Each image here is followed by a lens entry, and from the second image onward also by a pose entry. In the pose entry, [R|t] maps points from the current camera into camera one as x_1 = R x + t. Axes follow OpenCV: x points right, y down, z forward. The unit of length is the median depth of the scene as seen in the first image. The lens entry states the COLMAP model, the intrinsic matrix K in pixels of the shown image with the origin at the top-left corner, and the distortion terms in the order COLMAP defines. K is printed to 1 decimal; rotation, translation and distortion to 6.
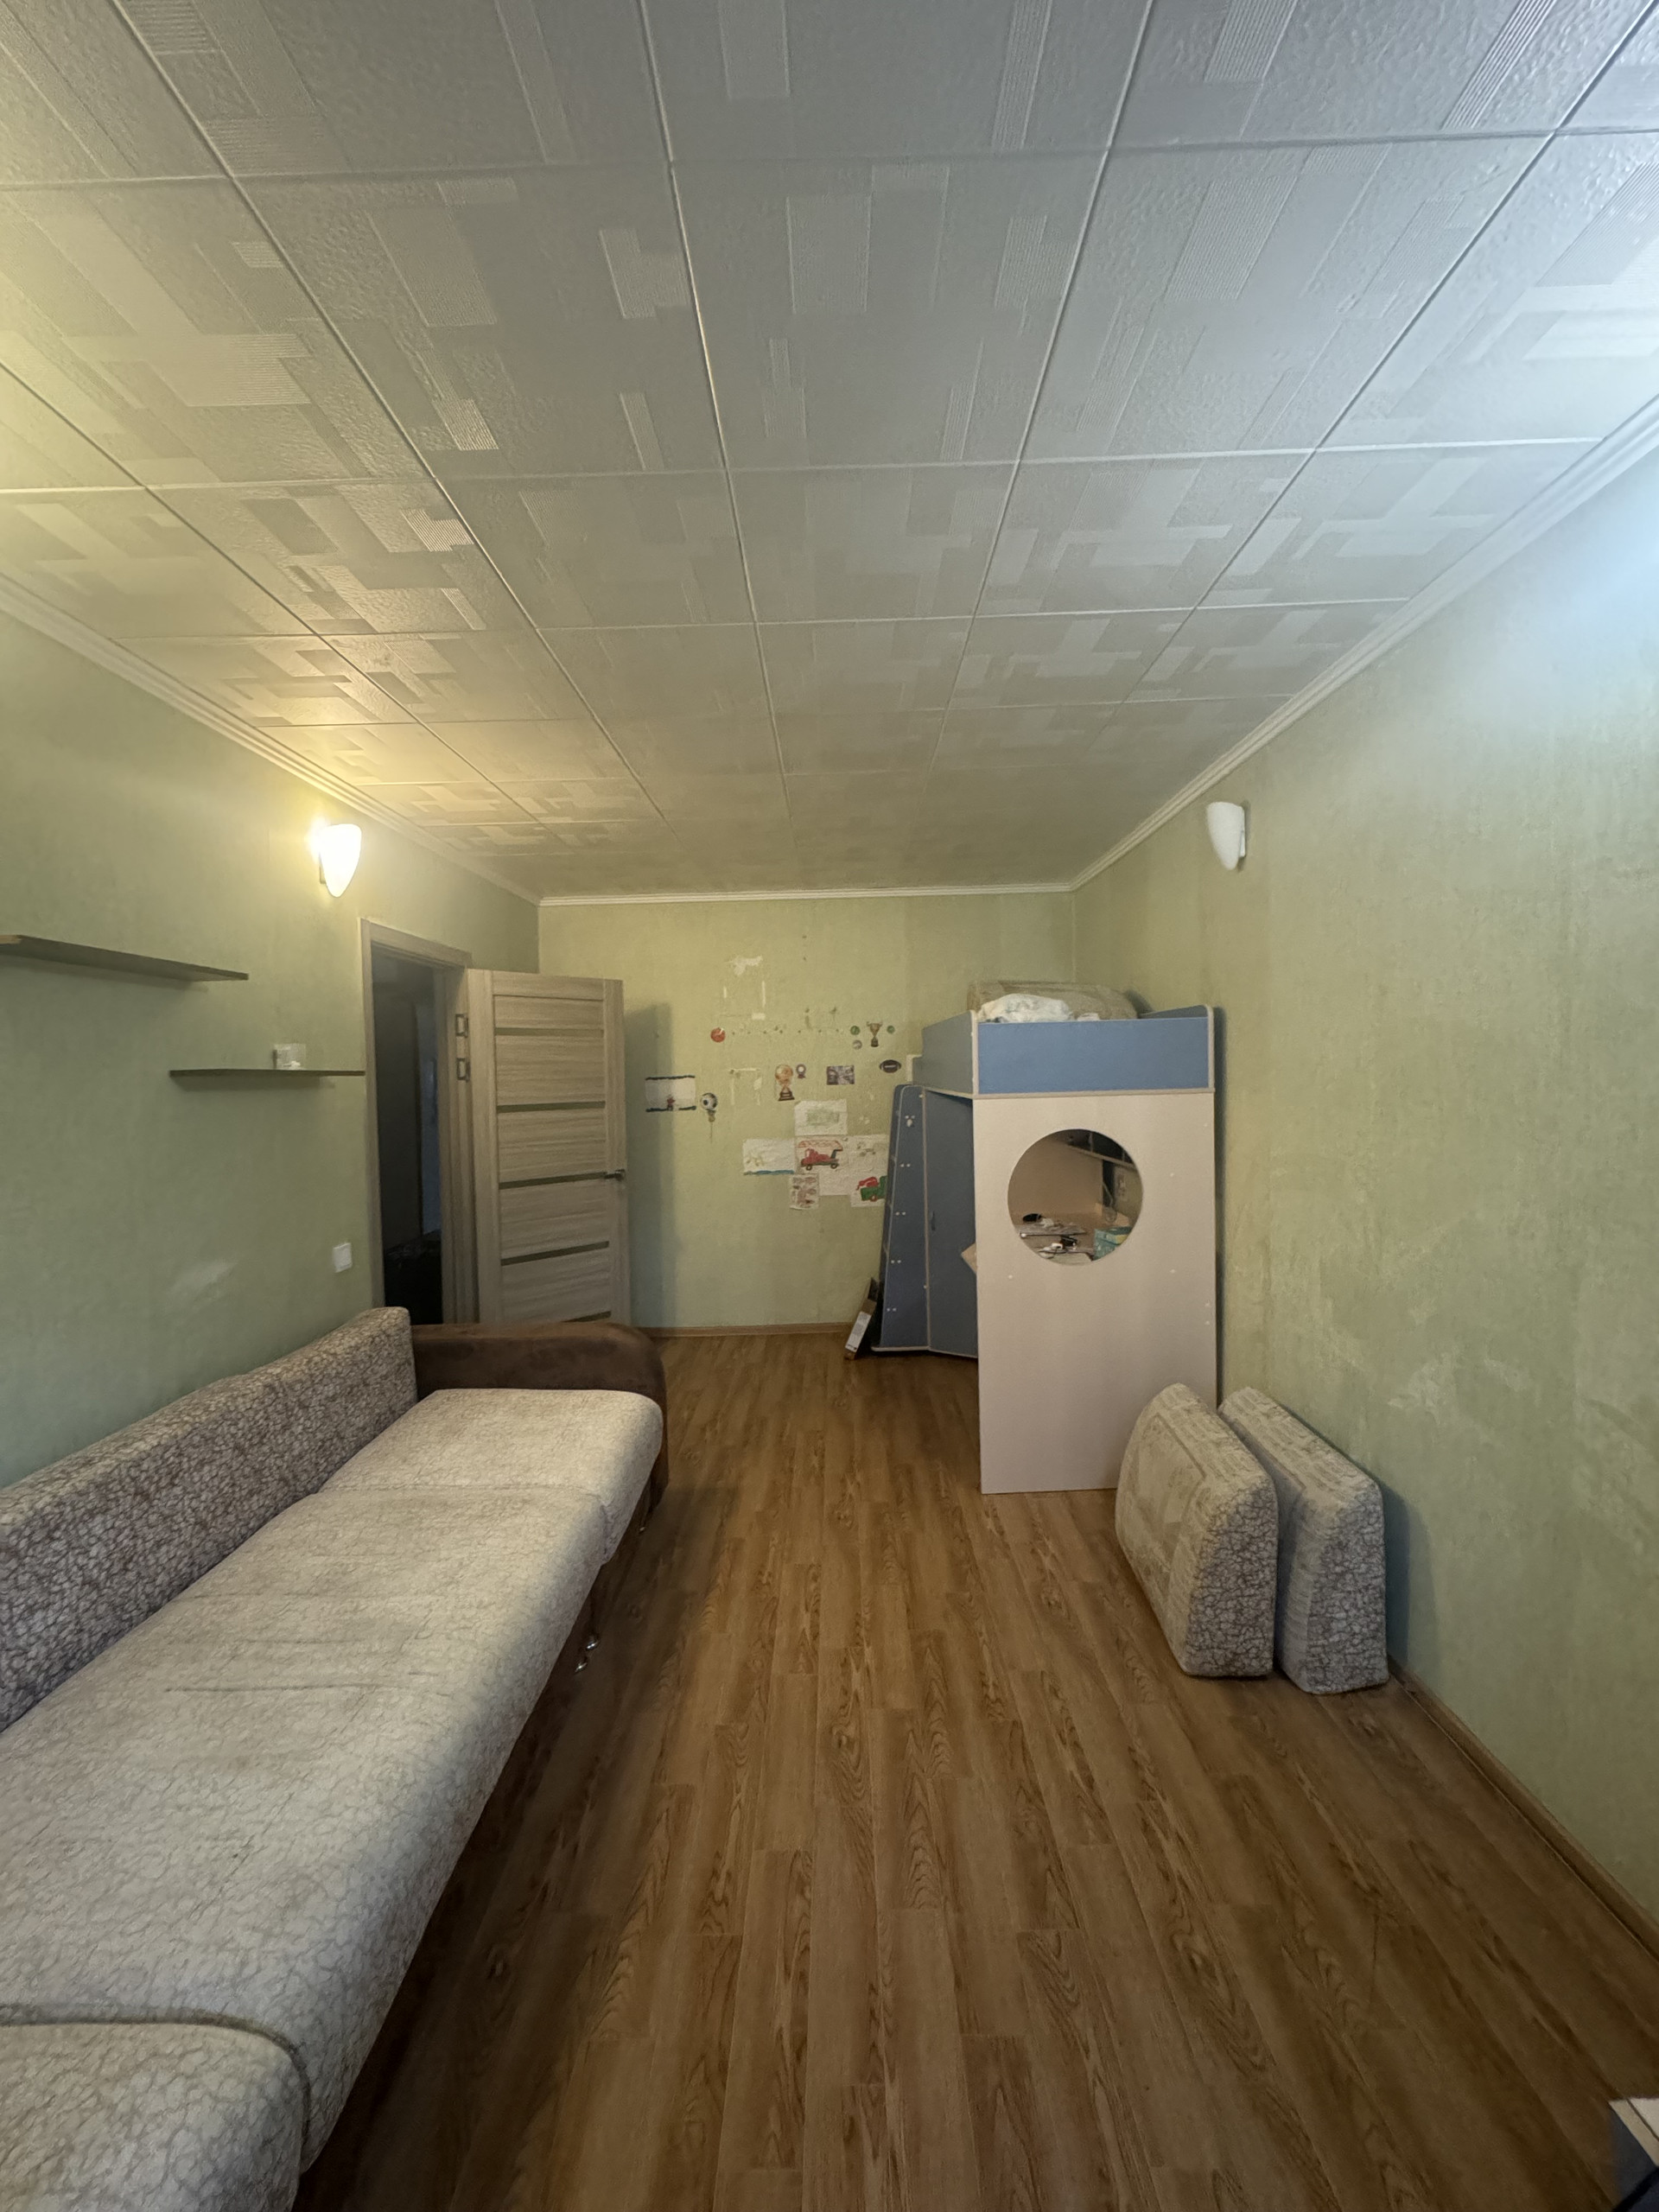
lens RADIAL K [[882.5, 0, 831.3], [0, 882.5, 1108.0], [0, 0, 1]] dist [-0.000069, -0.000293]
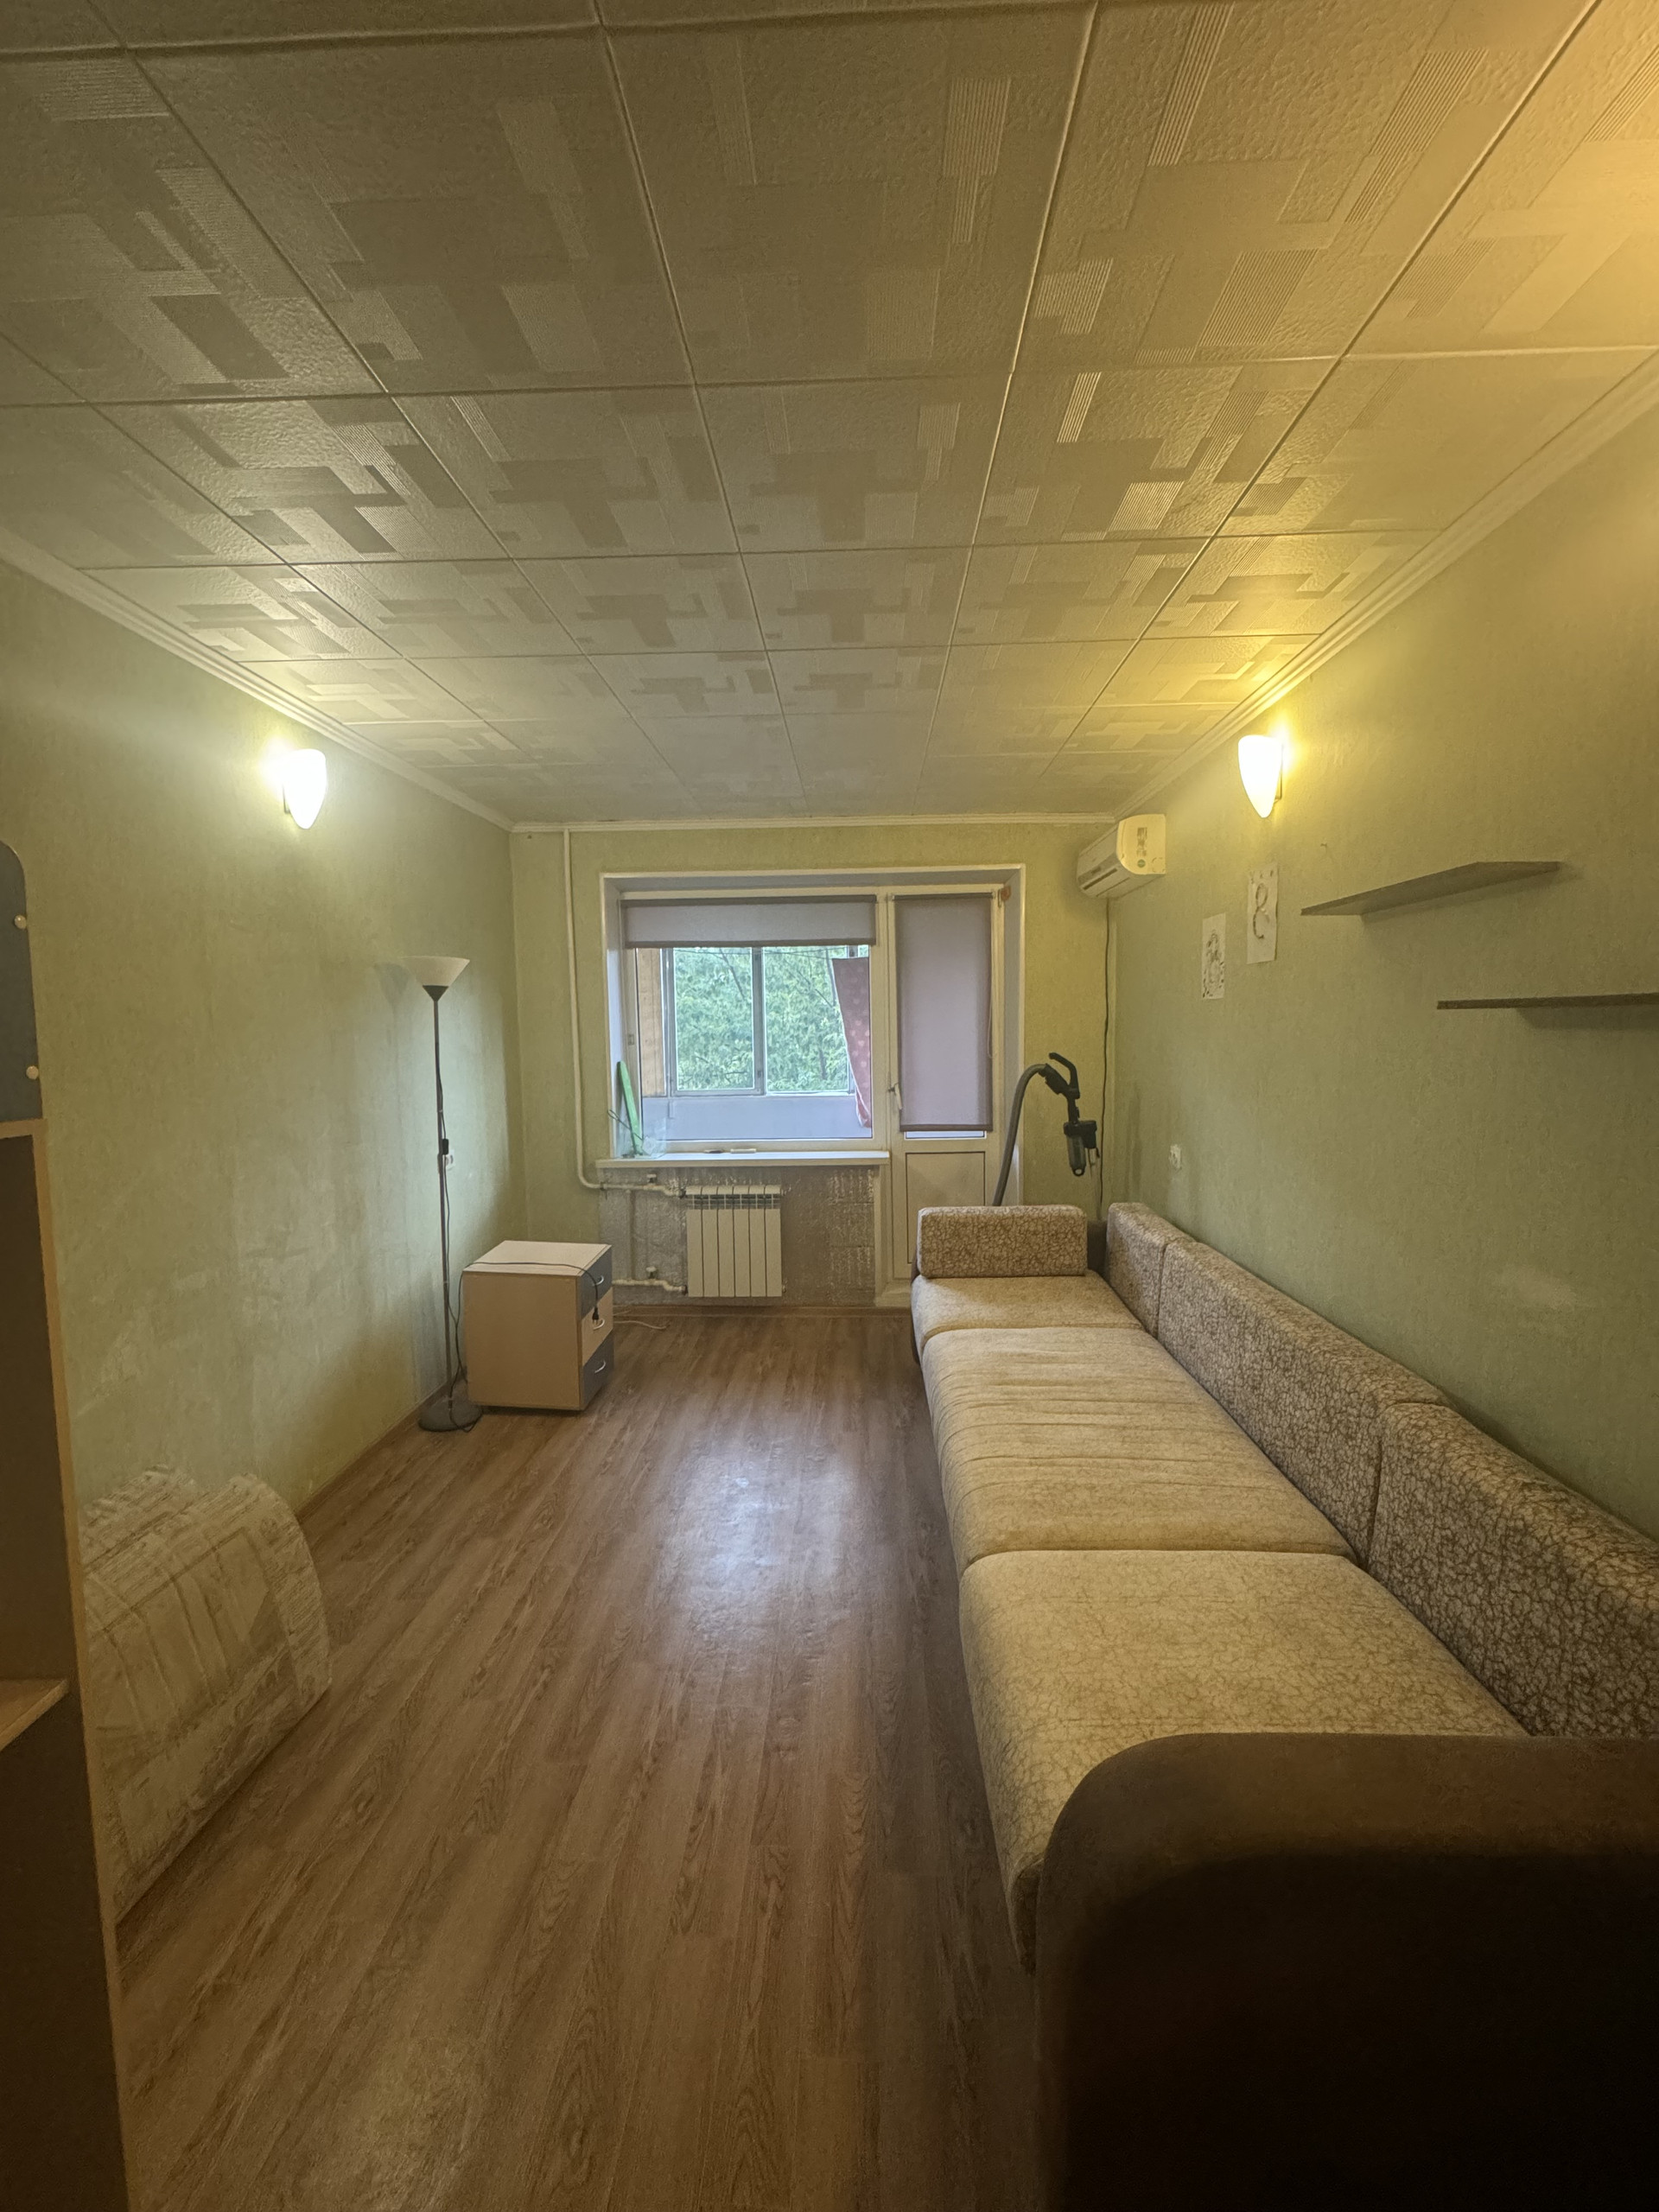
lens RADIAL K [[882.5, 0, 831.3], [0, 882.5, 1108.0], [0, 0, 1]] dist [-0.000069, -0.000293]
pose [[-0.999080, 0.029761, 0.030874, -0.205123], [0.033411, 0.991546, 0.125376, -0.077210], [-0.026882, 0.126293, -0.991629, 2.096591]]
